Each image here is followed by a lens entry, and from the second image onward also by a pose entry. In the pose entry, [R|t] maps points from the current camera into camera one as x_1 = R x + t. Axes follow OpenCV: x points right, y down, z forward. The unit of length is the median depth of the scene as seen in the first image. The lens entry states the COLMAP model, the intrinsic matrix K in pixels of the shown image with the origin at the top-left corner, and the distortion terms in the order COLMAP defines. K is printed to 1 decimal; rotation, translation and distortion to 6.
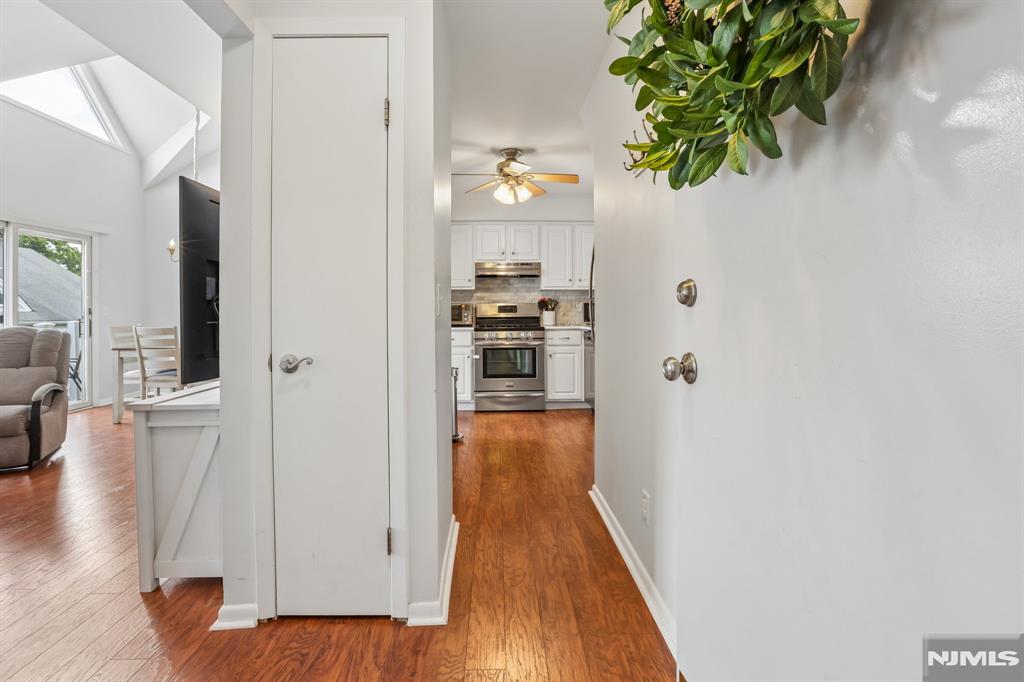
lens RADIAL K [[471.3, 0, 514.7], [0, 471.3, 313.1], [0, 0, 1]] dist [-0.025725, 0.003188]
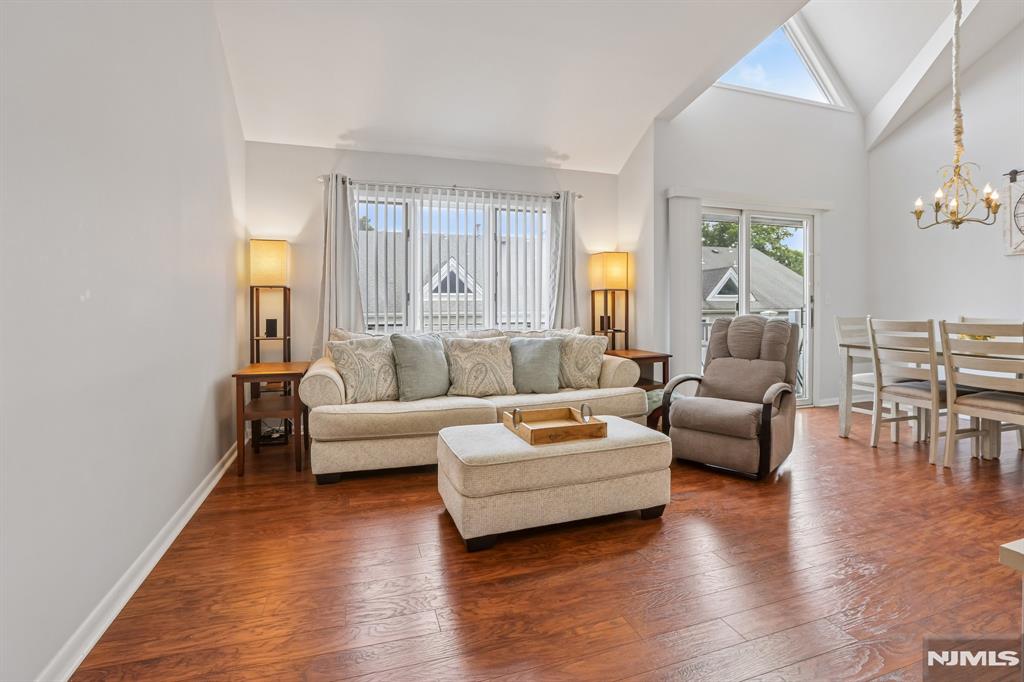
lens RADIAL K [[471.3, 0, 511.6], [0, 471.3, 308.8], [0, 0, 1]] dist [-0.025725, 0.003188]
pose [[0.279330, 0.013956, -0.960094, -0.244028], [-0.002475, 0.999902, 0.013814, 0.004687], [0.960192, -0.001483, 0.279337, 0.215463]]
